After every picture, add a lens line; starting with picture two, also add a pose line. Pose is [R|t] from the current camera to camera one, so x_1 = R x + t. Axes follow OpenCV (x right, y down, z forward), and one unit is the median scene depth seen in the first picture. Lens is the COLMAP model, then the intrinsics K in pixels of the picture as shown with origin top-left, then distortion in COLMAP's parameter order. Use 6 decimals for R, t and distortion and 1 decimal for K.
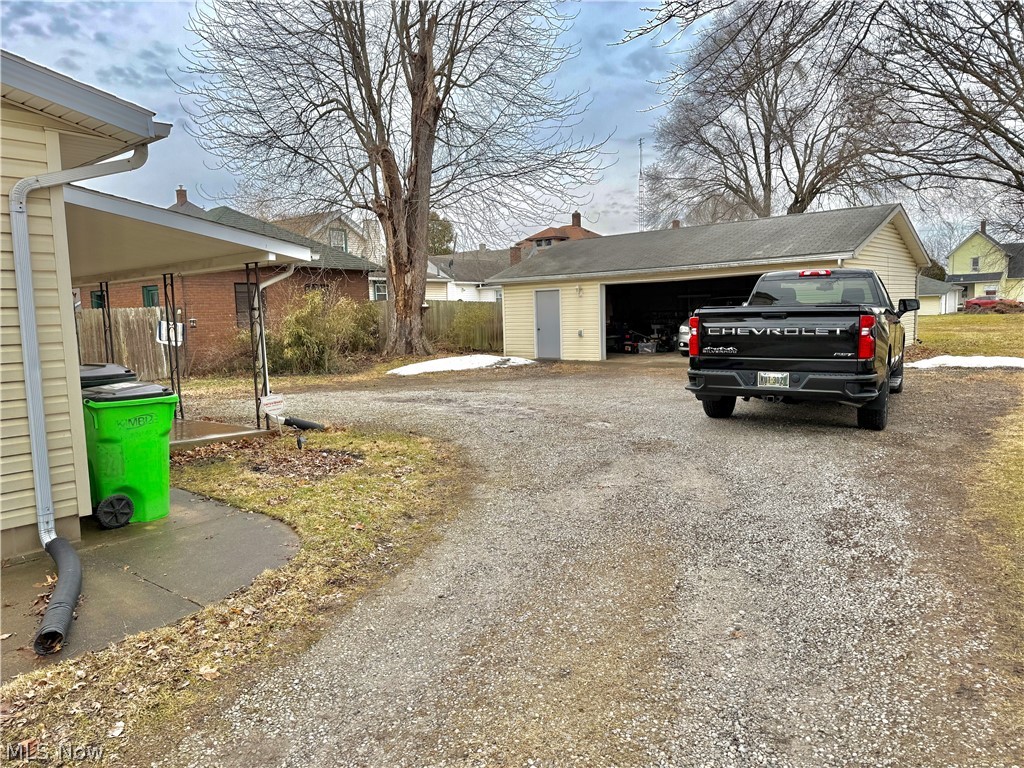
lens RADIAL K [[715.0, 0, 512.0], [0, 715.0, 384.0], [0, 0, 1]] dist [0.097151, -0.109293]
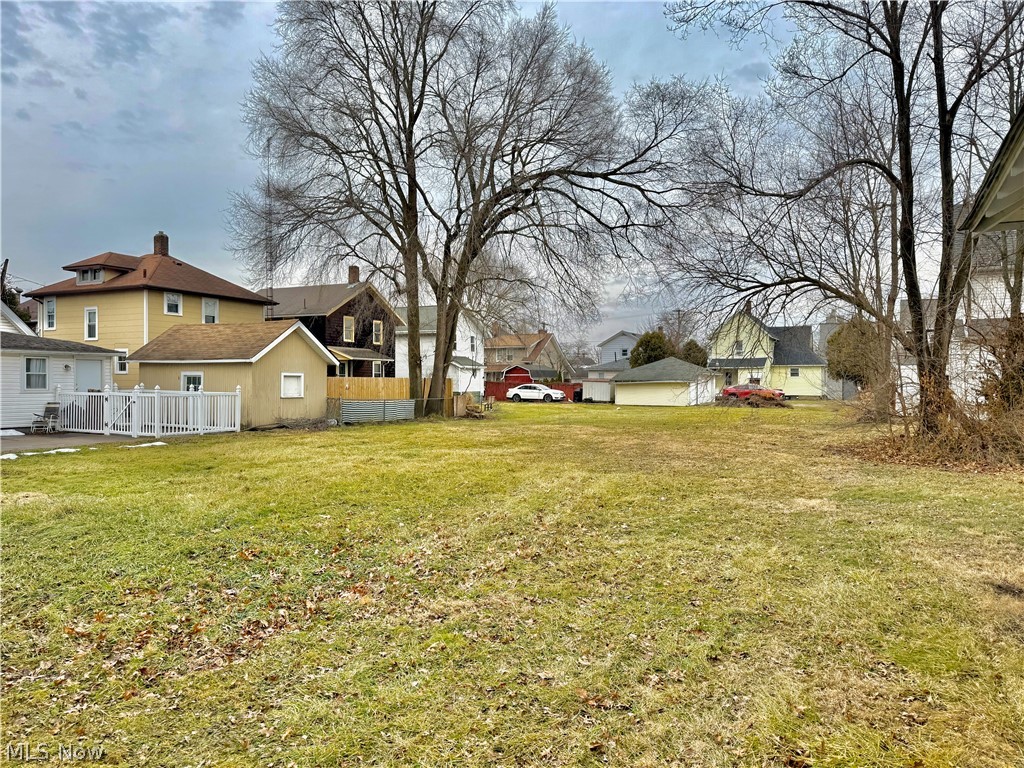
lens RADIAL K [[715.0, 0, 512.0], [0, 715.0, 384.0], [0, 0, 1]] dist [0.097151, -0.109293]
pose [[0.977356, 0.032571, 0.209080, 0.265182], [-0.011222, 0.994670, -0.102495, -0.040844], [-0.211304, 0.097828, 0.972512, 0.309097]]
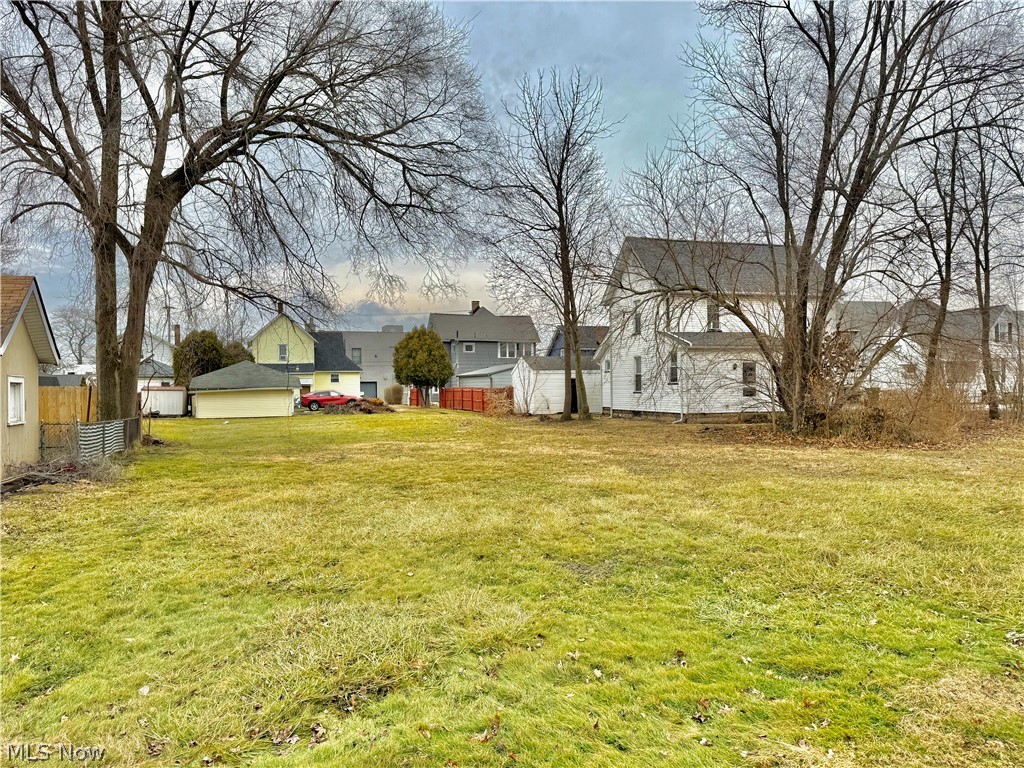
lens RADIAL K [[715.0, 0, 512.0], [0, 715.0, 384.0], [0, 0, 1]] dist [0.097151, -0.109293]
pose [[0.506132, 0.026585, 0.862046, 0.094822], [0.083960, 0.993258, -0.079927, -0.058983], [-0.858359, 0.112831, 0.500488, 0.529951]]
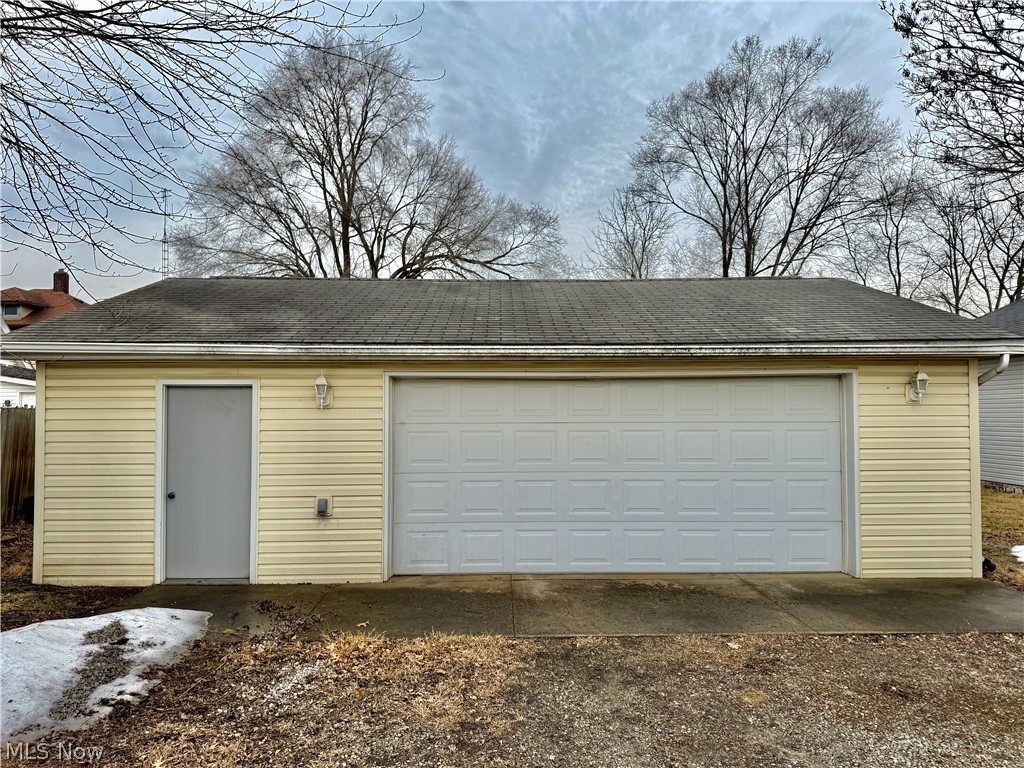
lens RADIAL K [[715.0, 0, 512.0], [0, 715.0, 384.0], [0, 0, 1]] dist [0.097151, -0.109293]
pose [[0.756124, 0.052995, 0.652279, -0.027780], [0.044909, 0.990164, -0.132505, -0.030338], [-0.652886, 0.129483, 0.746307, 0.248576]]
